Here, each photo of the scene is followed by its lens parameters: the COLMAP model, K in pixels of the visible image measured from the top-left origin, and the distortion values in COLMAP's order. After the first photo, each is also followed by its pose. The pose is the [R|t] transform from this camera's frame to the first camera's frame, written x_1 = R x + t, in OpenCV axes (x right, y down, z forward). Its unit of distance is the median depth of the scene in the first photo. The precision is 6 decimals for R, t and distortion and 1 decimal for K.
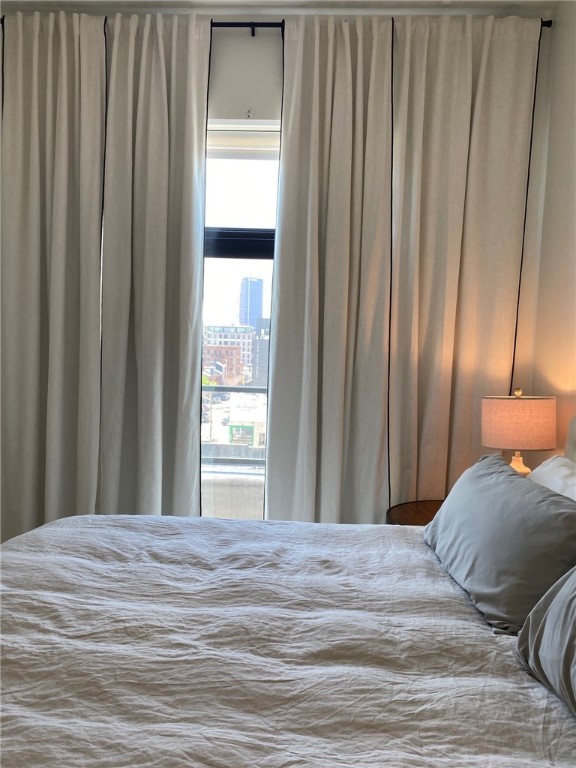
lens RADIAL K [[598.5, 0, 288.8], [0, 598.5, 389.0], [0, 0, 1]] dist [0.013425, 0.009644]
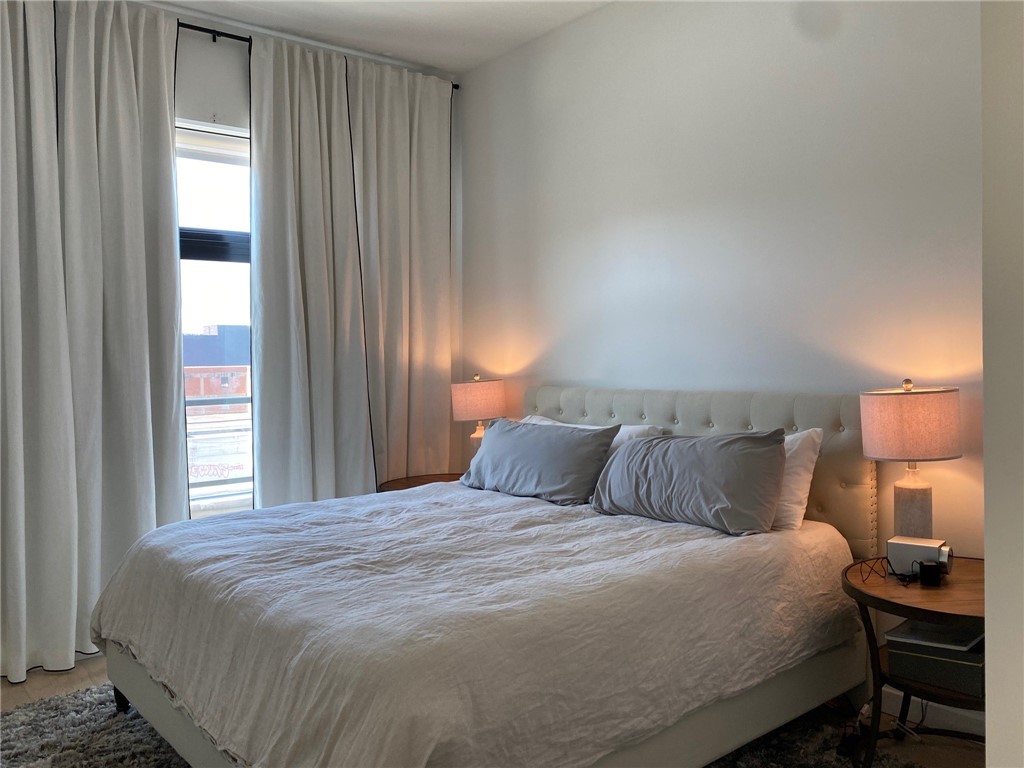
lens RADIAL K [[798.0, 0, 507.6], [0, 798.0, 378.0], [0, 0, 1]] dist [0.013425, 0.009644]
pose [[0.759521, -0.062848, 0.647440, -0.599130], [0.089820, 0.995920, -0.008694, 0.025620], [-0.644252, 0.064756, 0.762067, -0.297724]]
